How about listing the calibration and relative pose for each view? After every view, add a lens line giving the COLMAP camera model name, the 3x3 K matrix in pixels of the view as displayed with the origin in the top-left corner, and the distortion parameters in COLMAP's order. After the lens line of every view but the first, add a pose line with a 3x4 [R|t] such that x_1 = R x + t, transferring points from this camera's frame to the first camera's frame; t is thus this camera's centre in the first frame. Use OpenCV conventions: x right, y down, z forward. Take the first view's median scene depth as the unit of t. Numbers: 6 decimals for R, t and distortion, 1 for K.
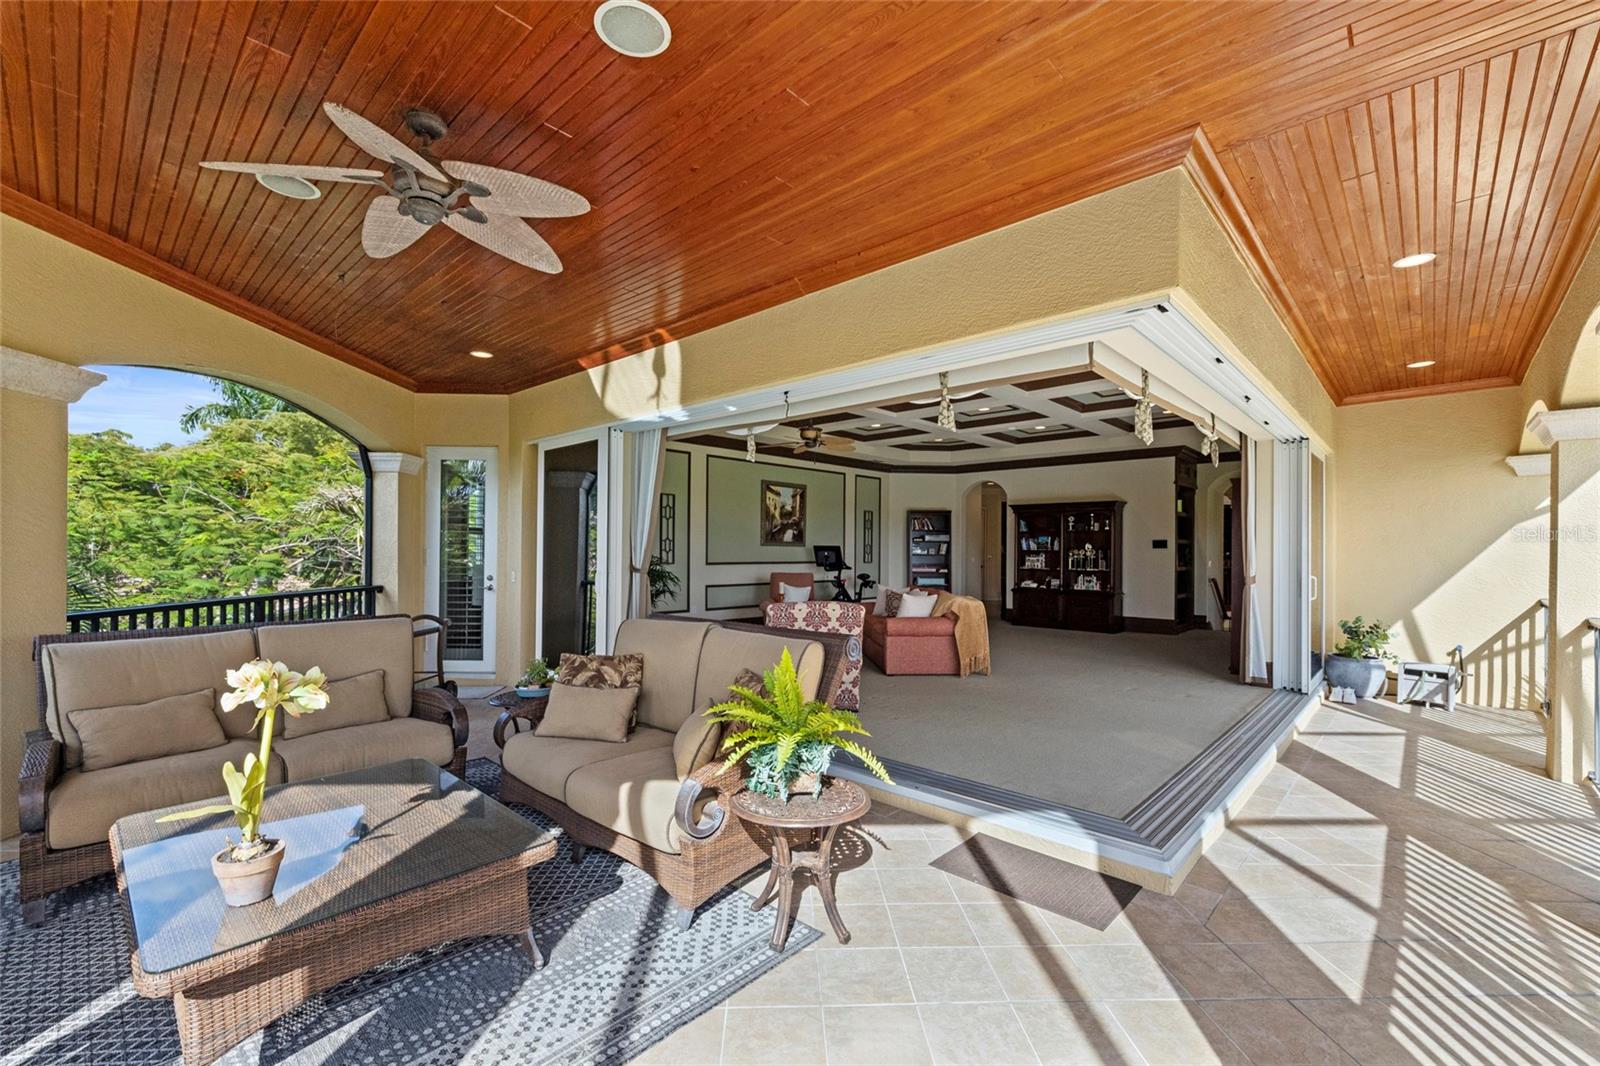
lens RADIAL K [[675.1, 0, 801.3], [0, 675.1, 544.7], [0, 0, 1]] dist [0.000209, -0.000049]
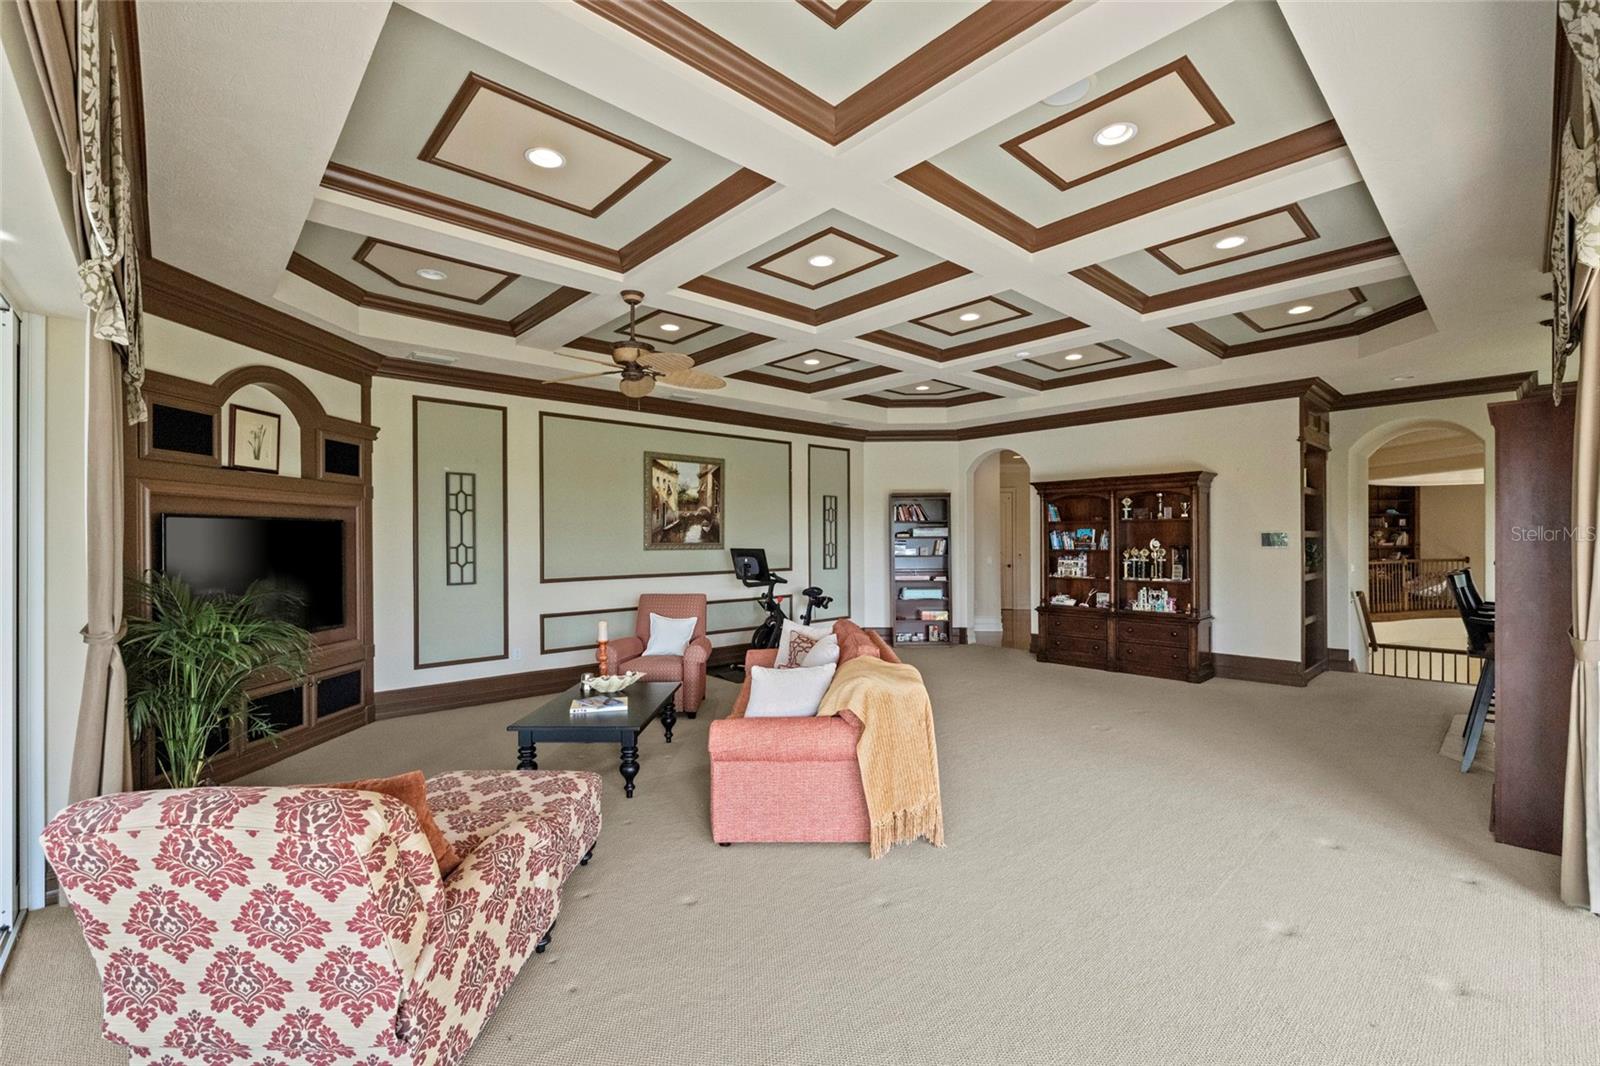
lens RADIAL K [[679.5, 0, 795.6], [0, 679.5, 538.1], [0, 0, 1]] dist [0.000492, 0.000264]
pose [[0.996891, -0.014030, -0.077540, 0.132935], [0.014502, 0.999880, 0.005532, -0.011462], [0.077453, -0.006639, 0.996974, 0.324645]]
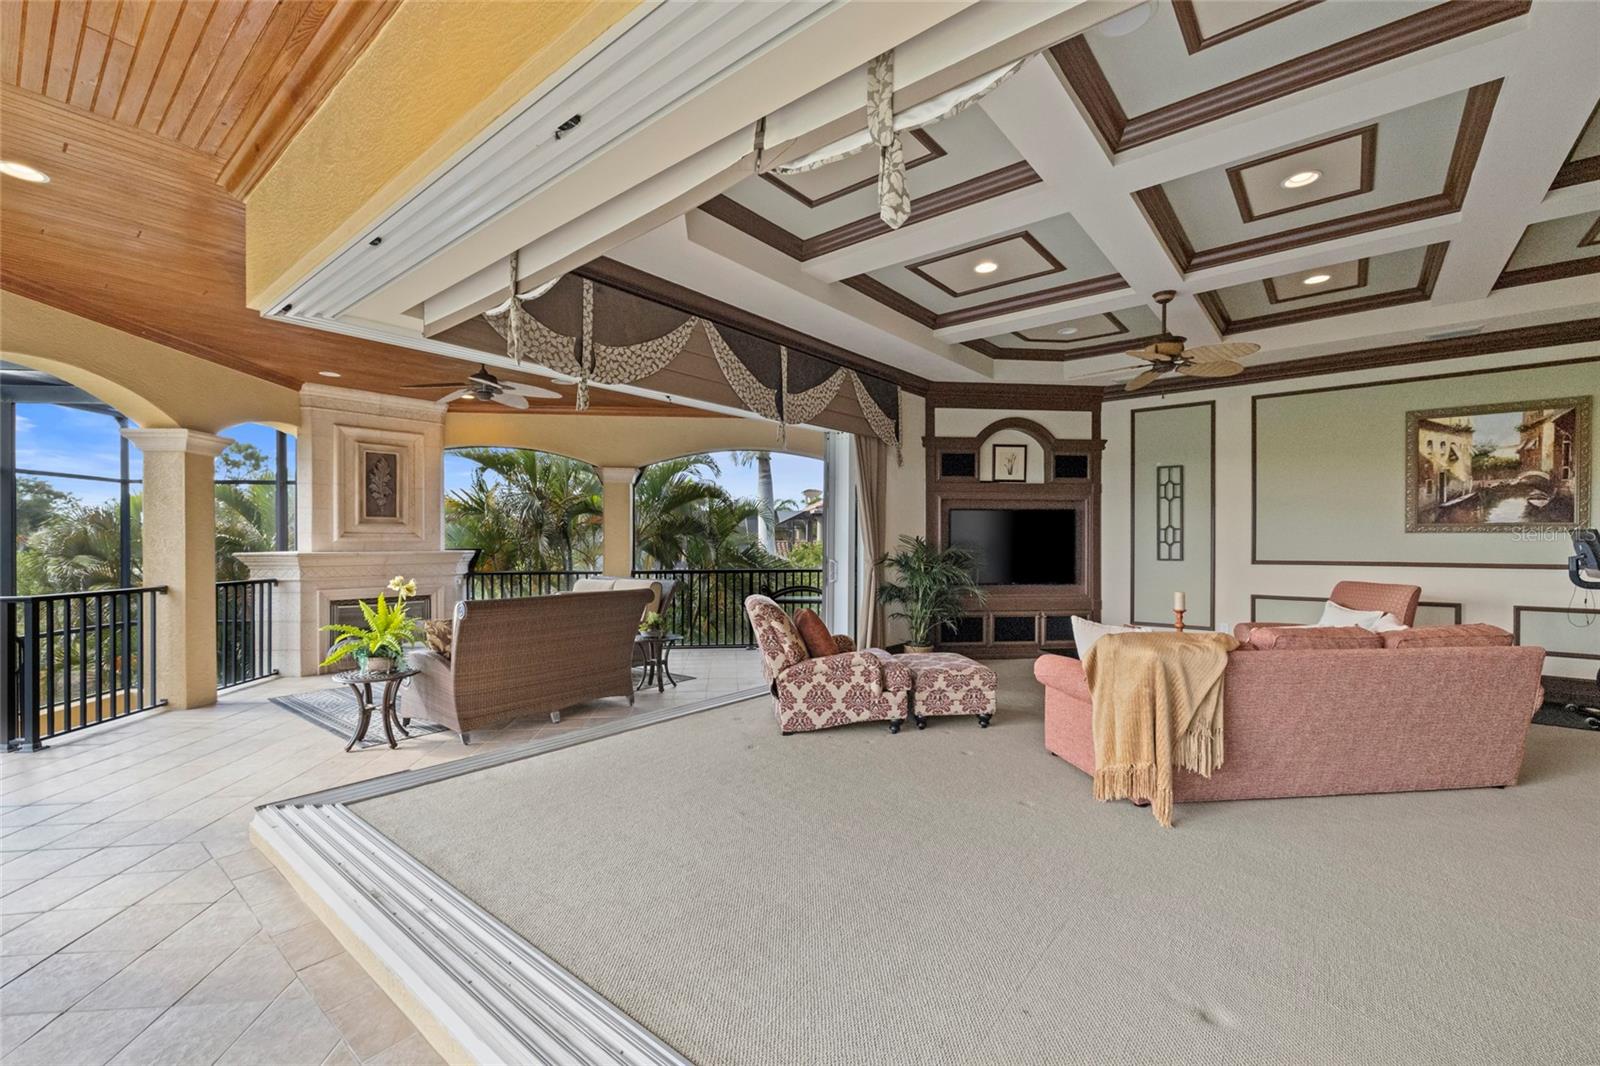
lens RADIAL K [[675.1, 0, 801.3], [0, 675.1, 544.7], [0, 0, 1]] dist [0.000209, -0.000049]
pose [[0.067241, -0.002813, -0.997733, 0.426736], [0.009008, 0.999957, -0.002212, 0.007512], [0.997696, -0.008838, 0.067263, 0.449353]]
